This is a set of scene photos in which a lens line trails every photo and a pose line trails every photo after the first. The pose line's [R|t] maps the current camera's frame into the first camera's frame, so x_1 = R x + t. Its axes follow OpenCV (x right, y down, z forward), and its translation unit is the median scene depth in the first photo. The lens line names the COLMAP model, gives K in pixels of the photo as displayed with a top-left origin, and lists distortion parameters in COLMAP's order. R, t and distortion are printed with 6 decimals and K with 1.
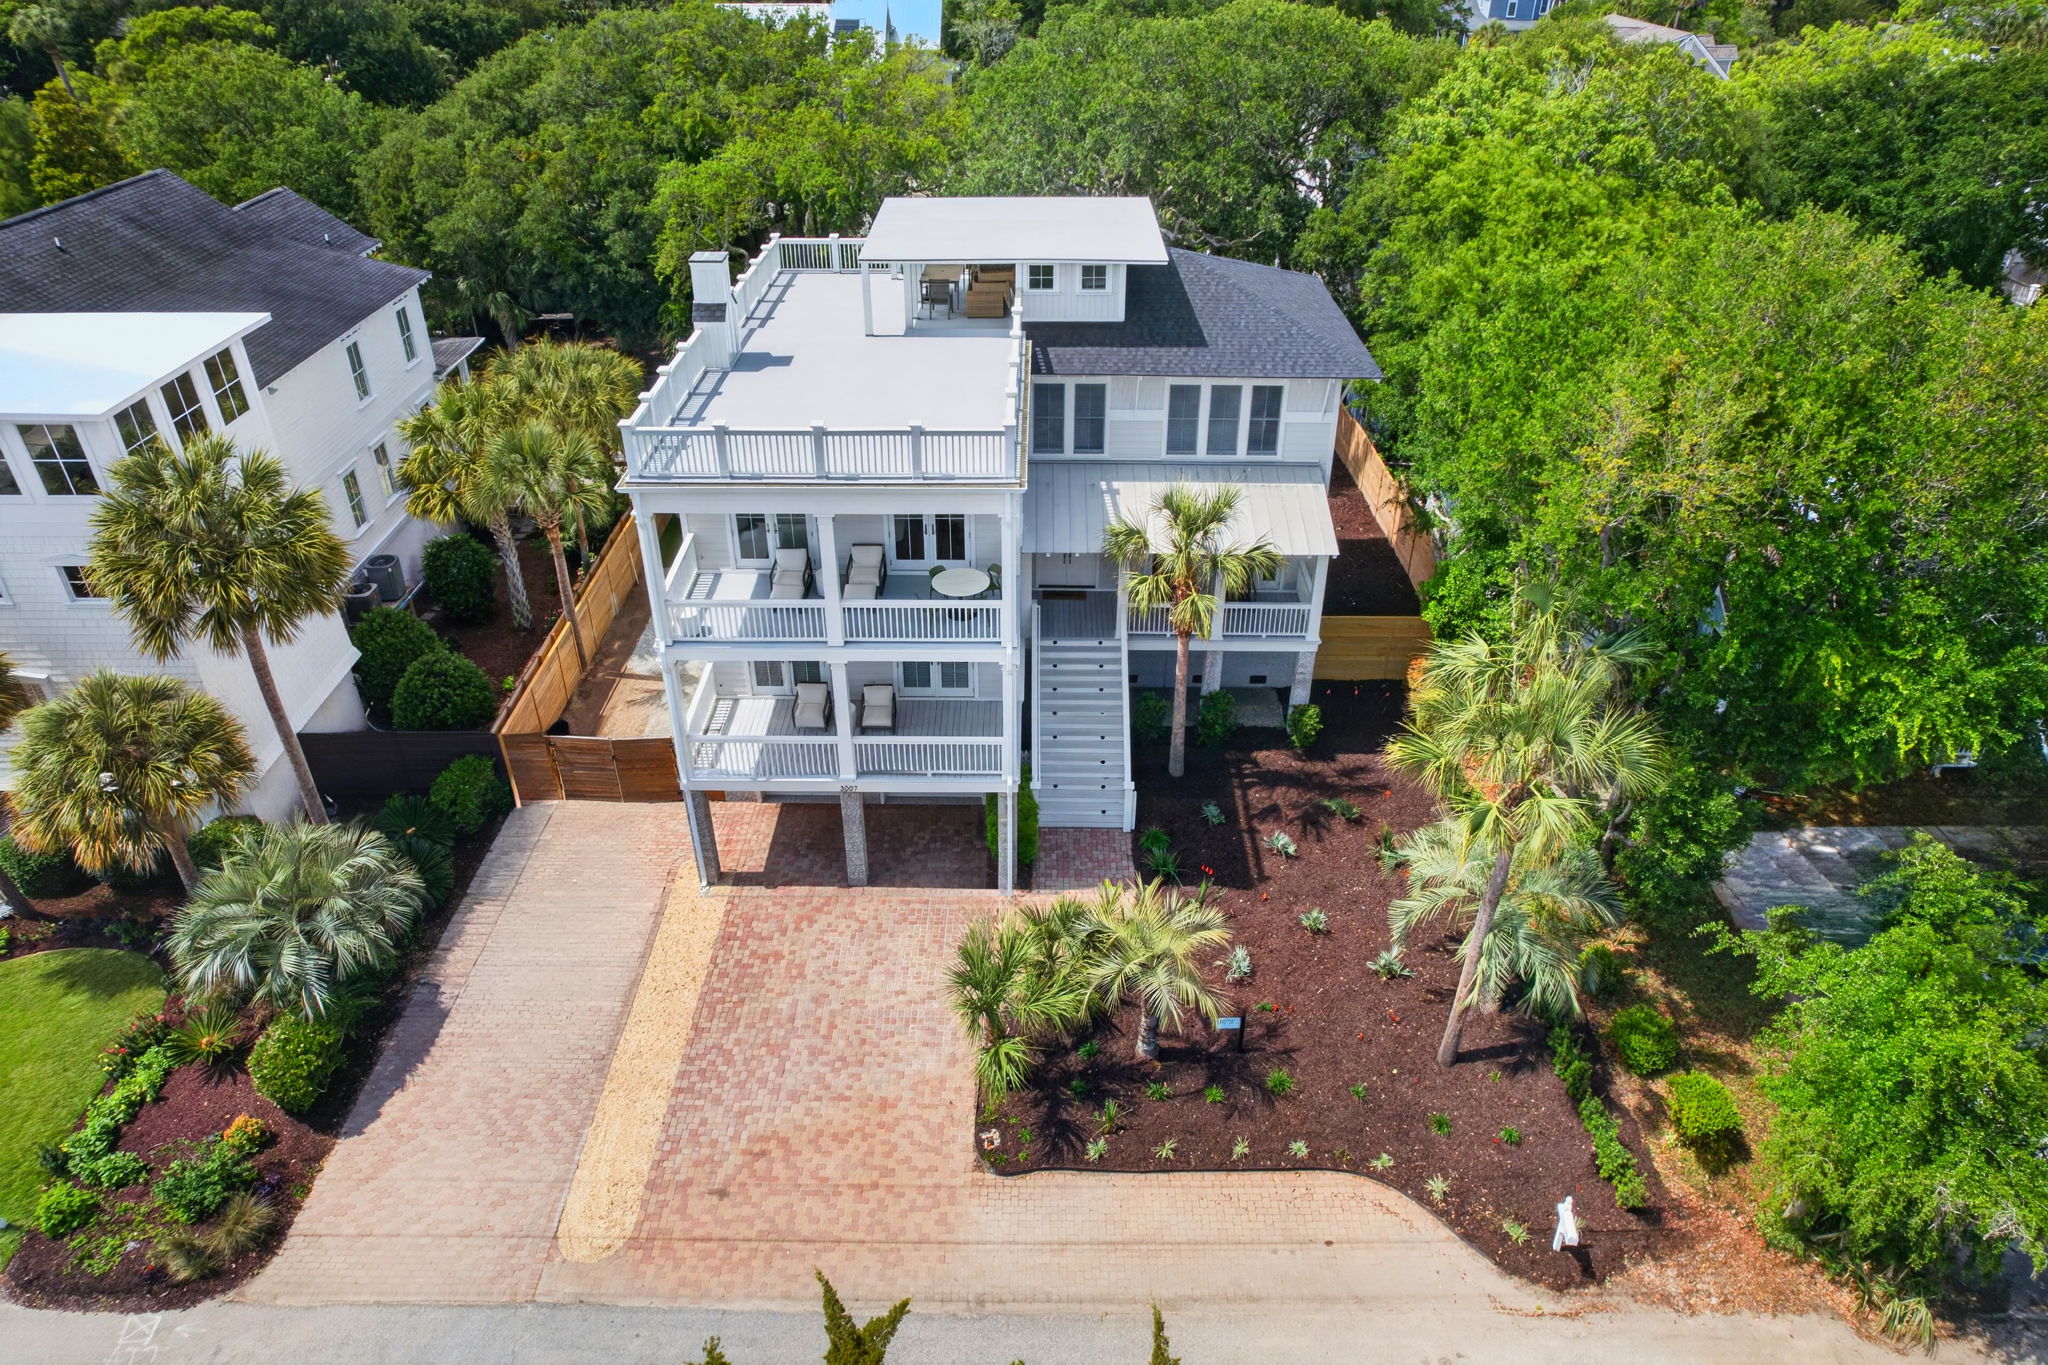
lens RADIAL K [[1307.5, 0, 1028.4], [0, 1307.5, 685.9], [0, 0, 1]] dist [-0.073680, 0.062688]
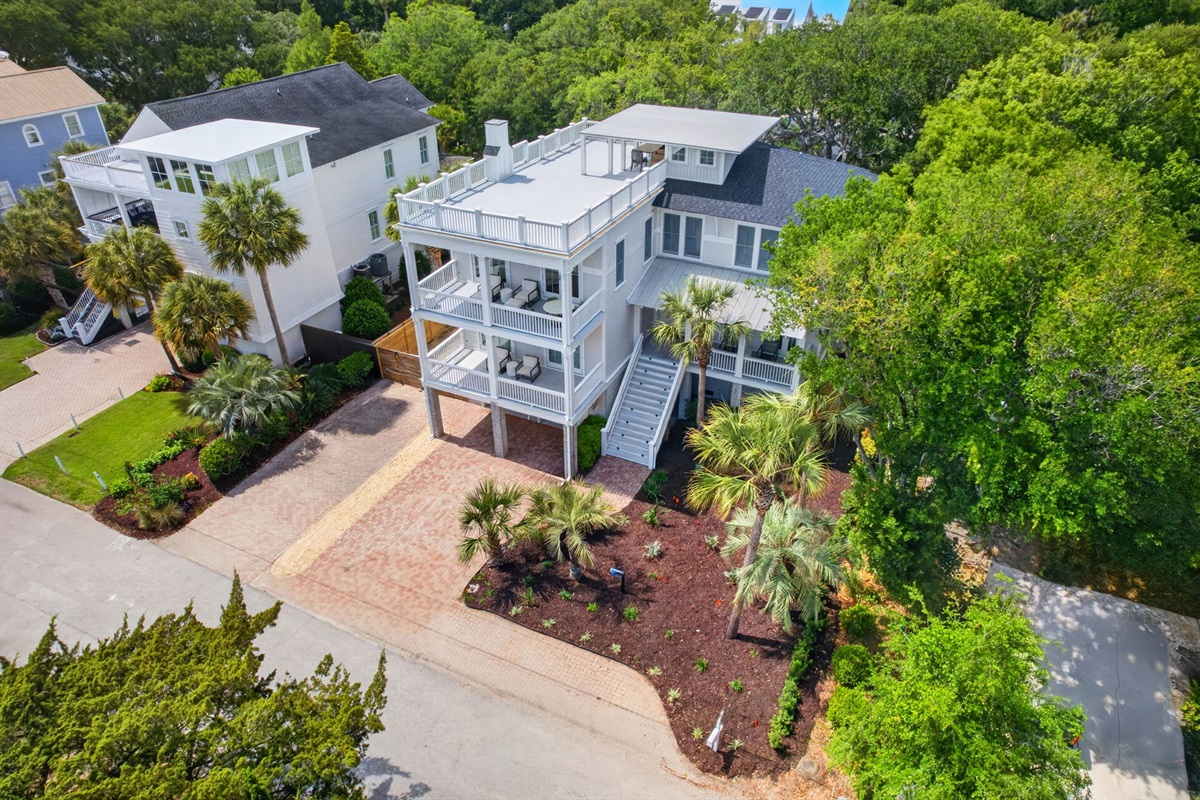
lens RADIAL K [[766.1, 0, 600.8], [0, 766.1, 401.0], [0, 0, 1]] dist [-0.073680, 0.062688]
pose [[0.905682, 0.227633, -0.357664, 0.400312], [-0.225842, 0.973011, 0.047386, -0.013178], [0.358798, 0.037859, 0.932647, 0.006991]]
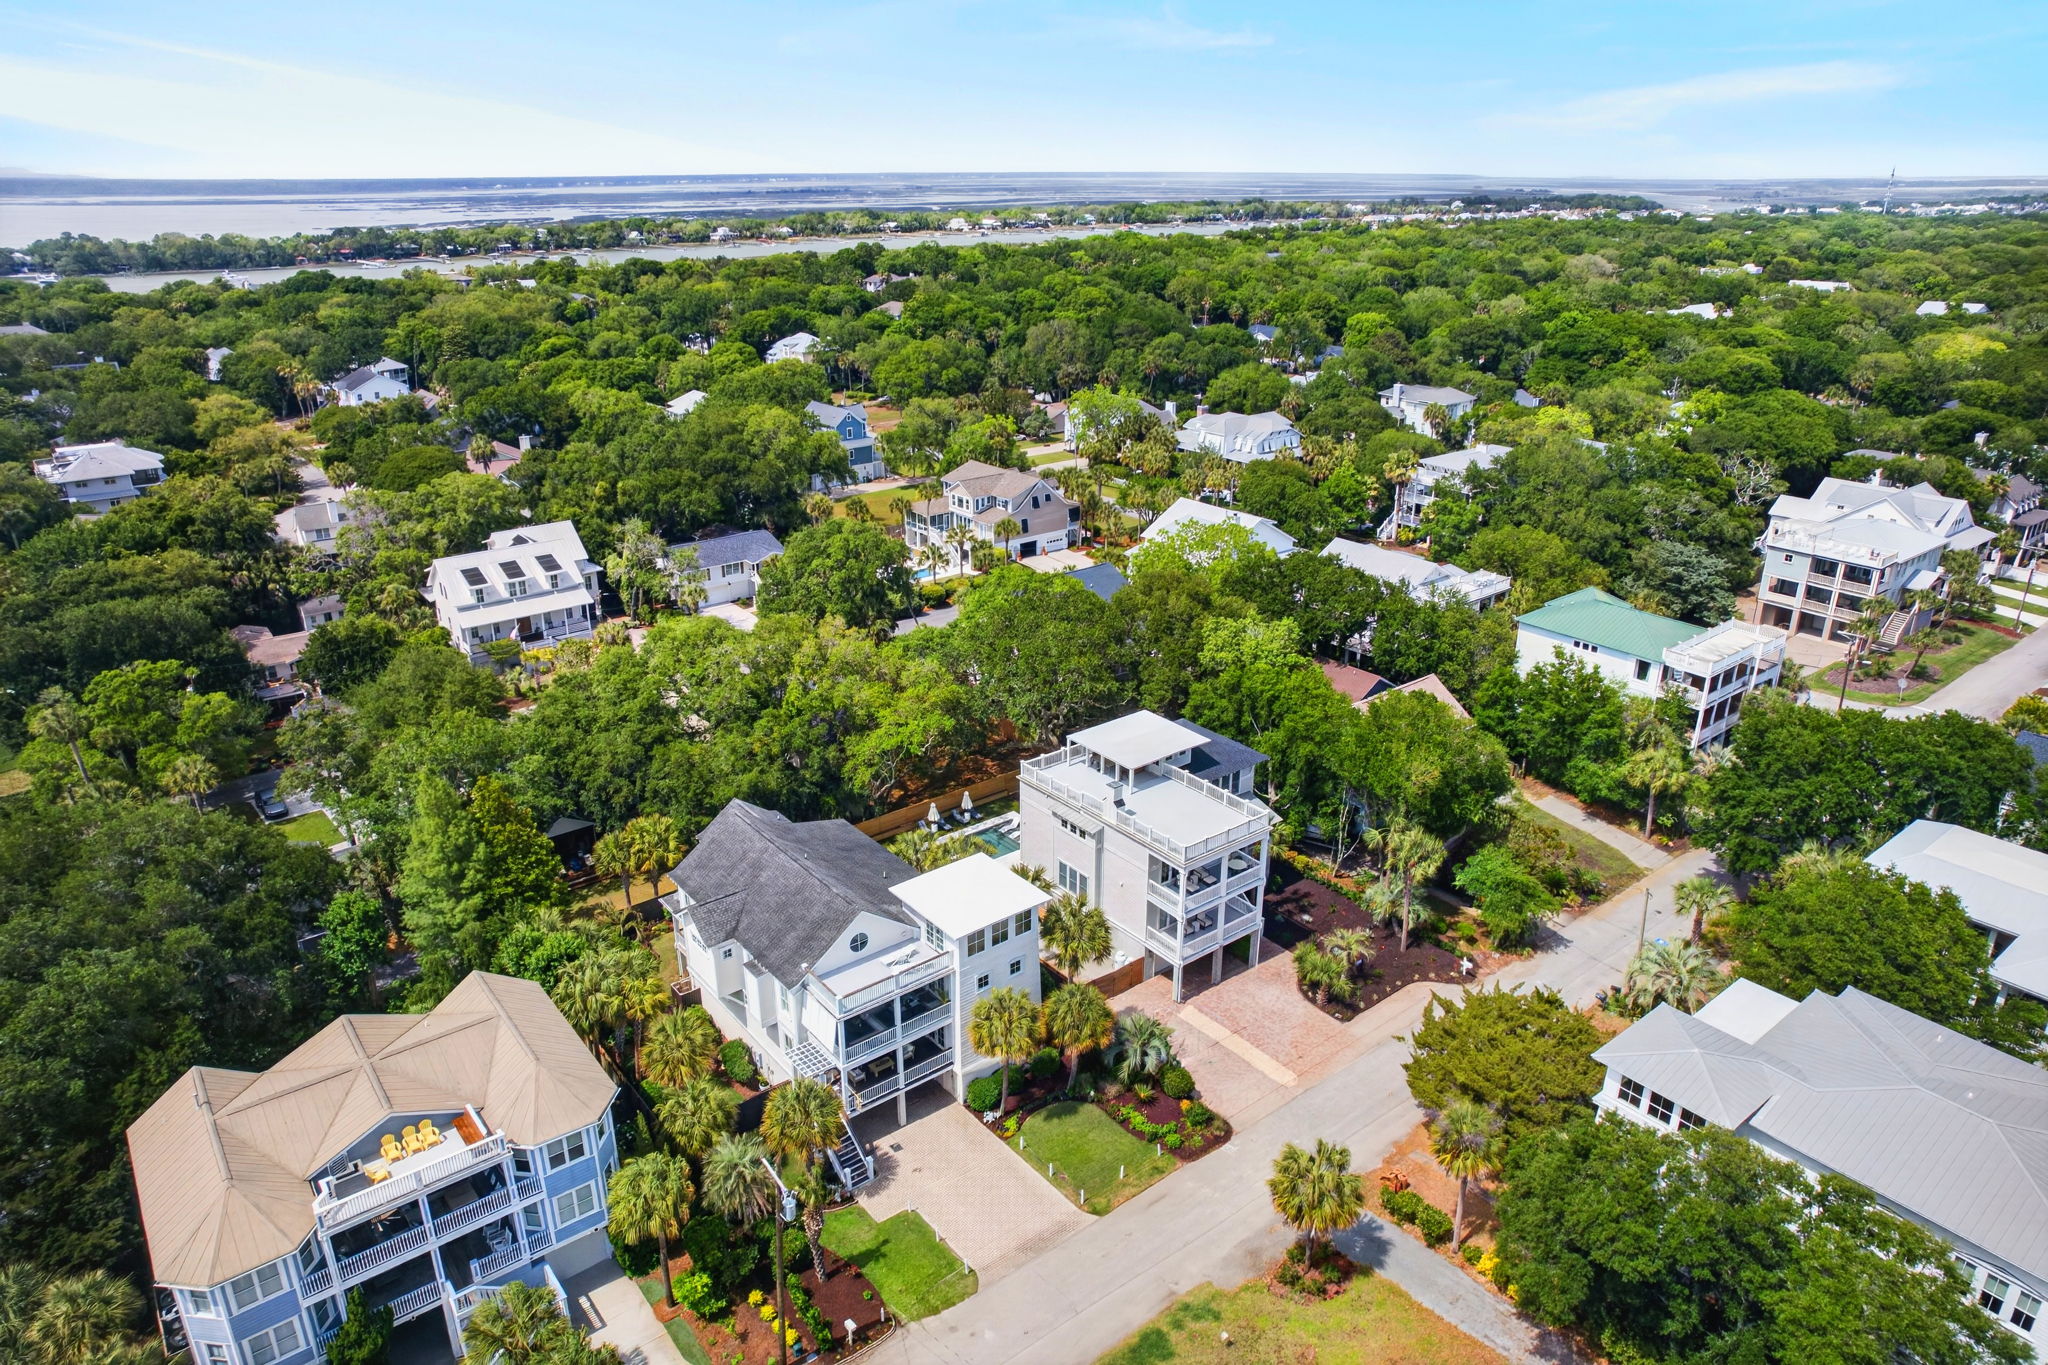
lens RADIAL K [[1307.5, 0, 1036.4], [0, 1307.5, 675.4], [0, 0, 1]] dist [-0.073680, 0.062688]
pose [[0.781200, -0.230045, 0.580350, -1.964148], [0.337438, 0.937724, -0.082515, -0.378759], [-0.525226, 0.260293, 0.810176, -1.258420]]
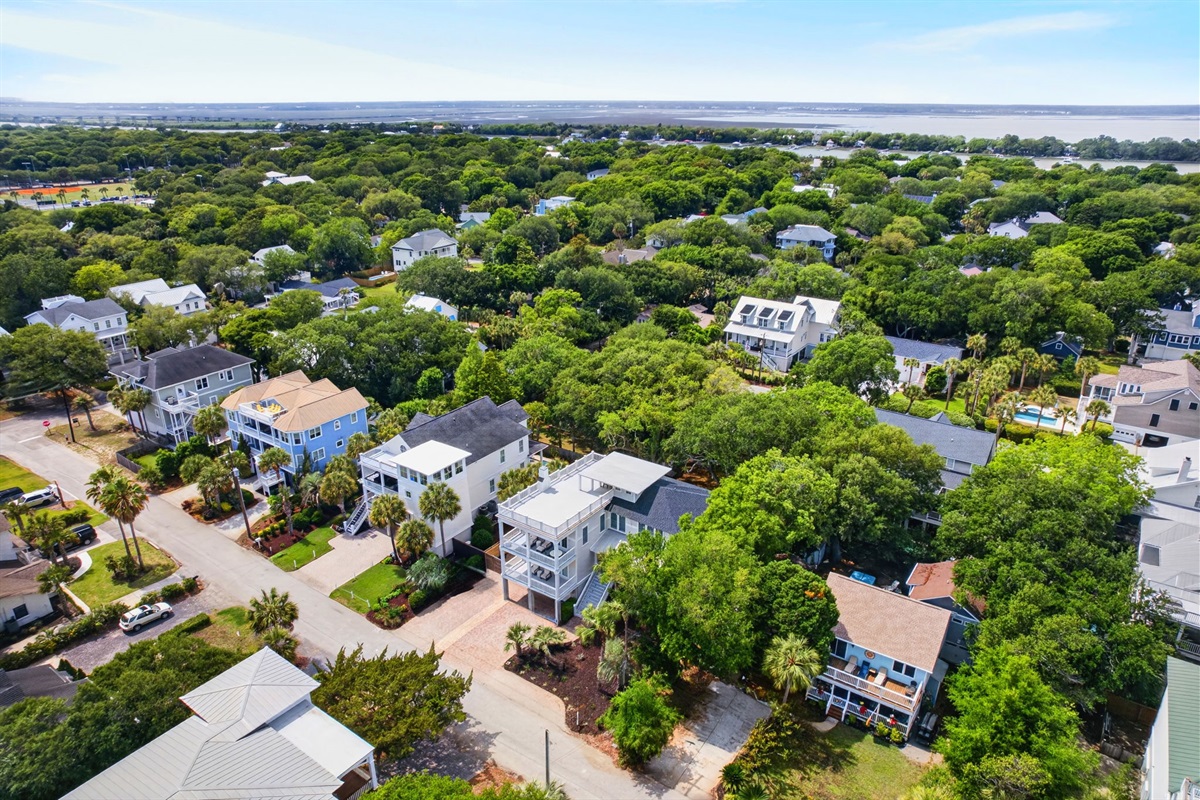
lens RADIAL K [[766.1, 0, 600.8], [0, 766.1, 398.5], [0, 0, 1]] dist [-0.073680, 0.062688]
pose [[0.819859, 0.209925, -0.532693, 1.336563], [-0.307468, 0.946256, -0.100316, -0.357856], [0.483005, 0.246031, 0.840342, -1.276024]]
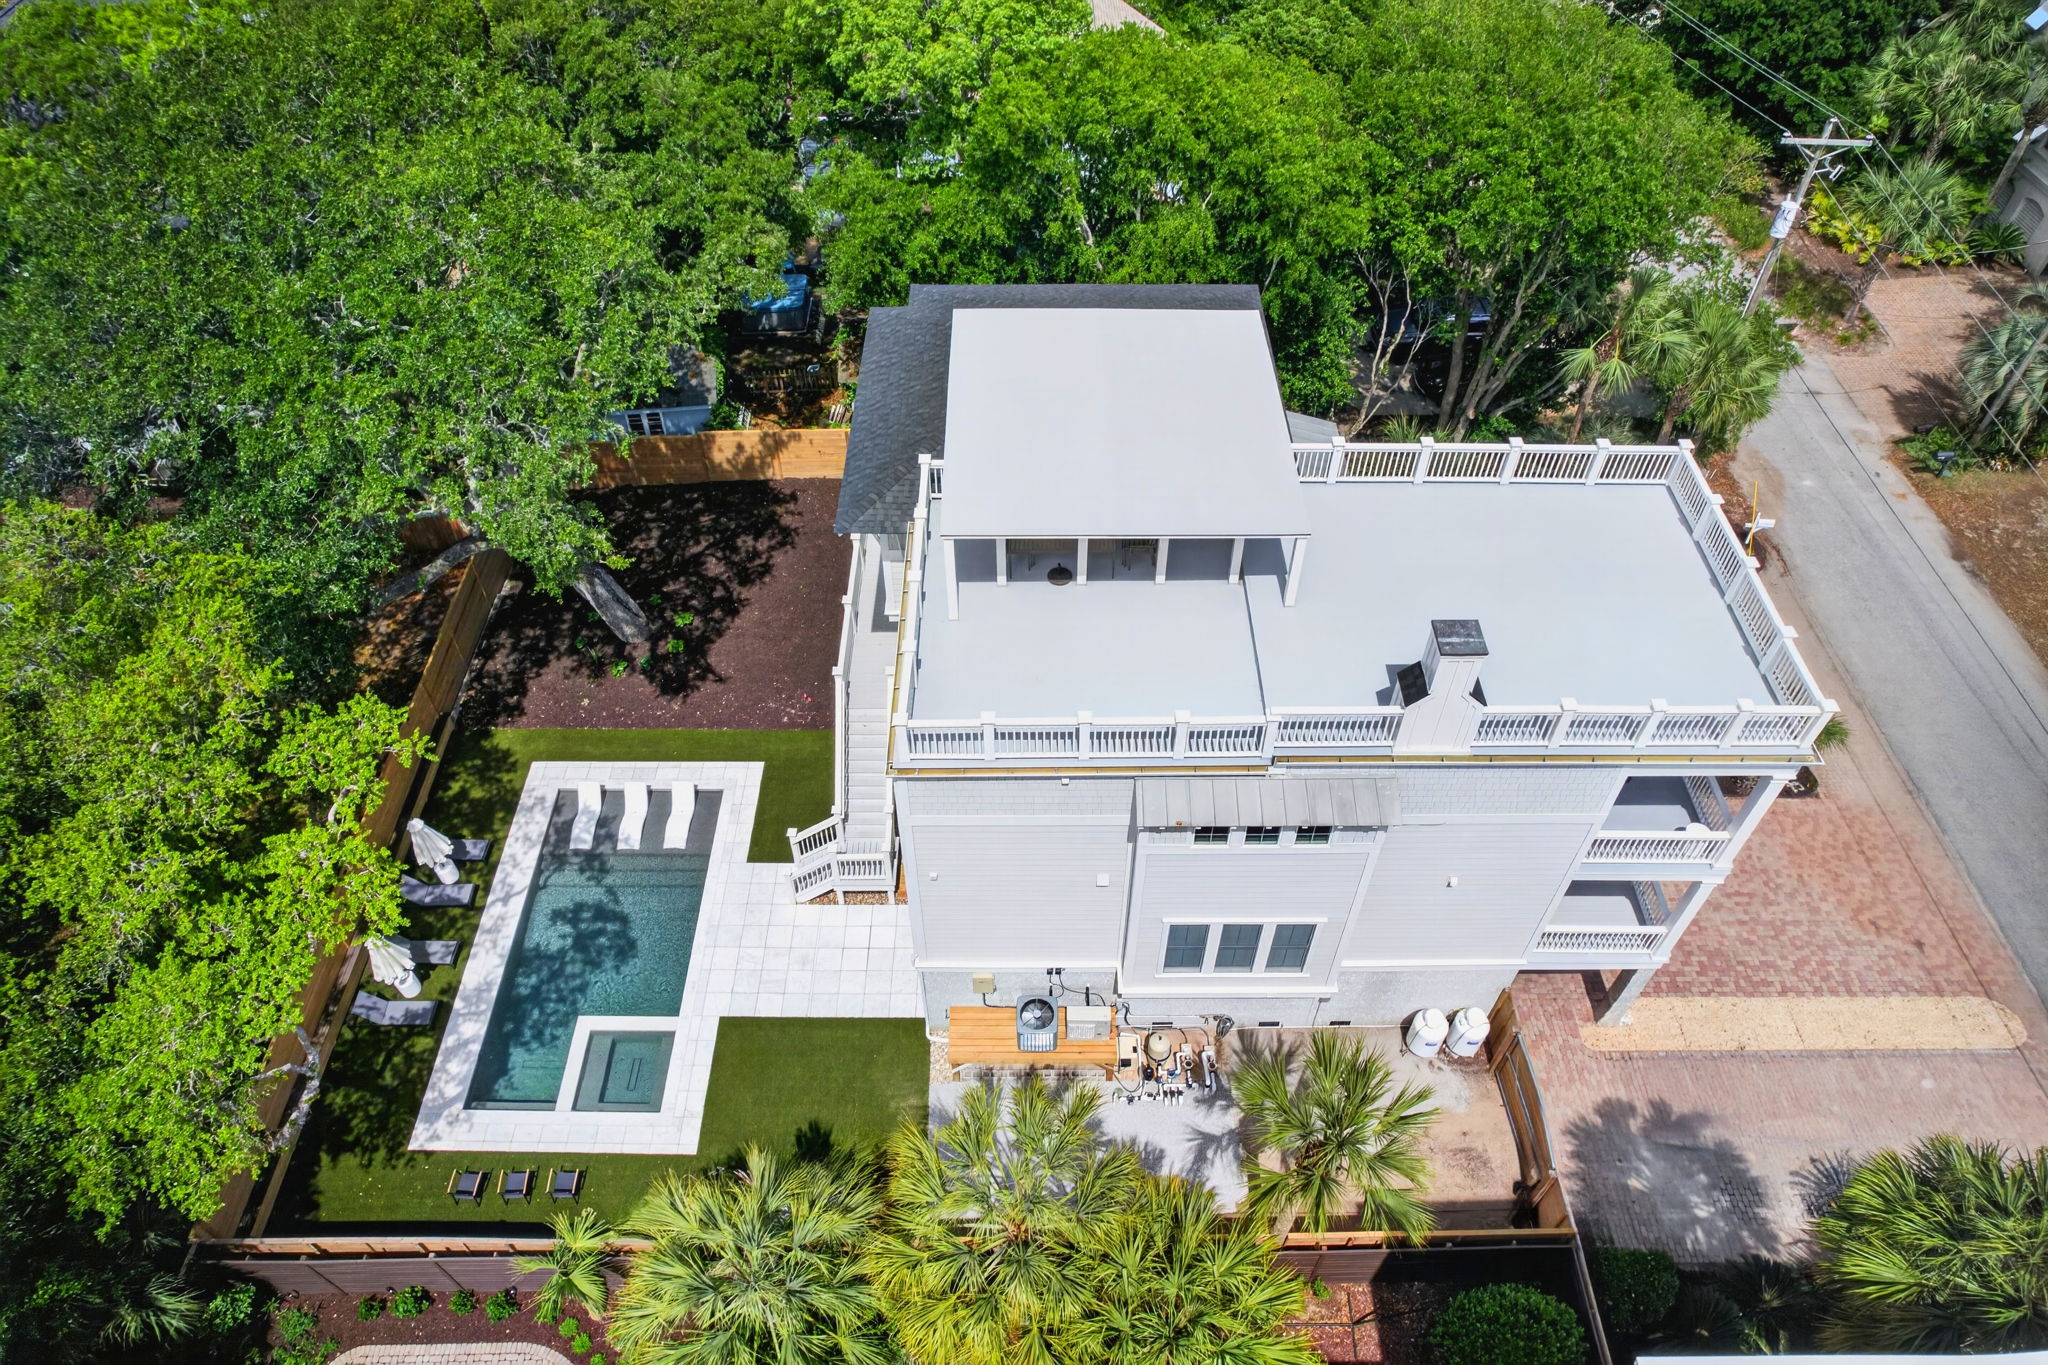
lens RADIAL K [[1307.5, 0, 1039.1], [0, 1307.5, 688.9], [0, 0, 1]] dist [-0.073680, 0.062688]
pose [[-0.010597, -0.745384, 0.666551, -0.746078], [0.536921, 0.558102, 0.632644, -0.897471], [-0.843566, 0.364589, 0.394298, 0.924059]]
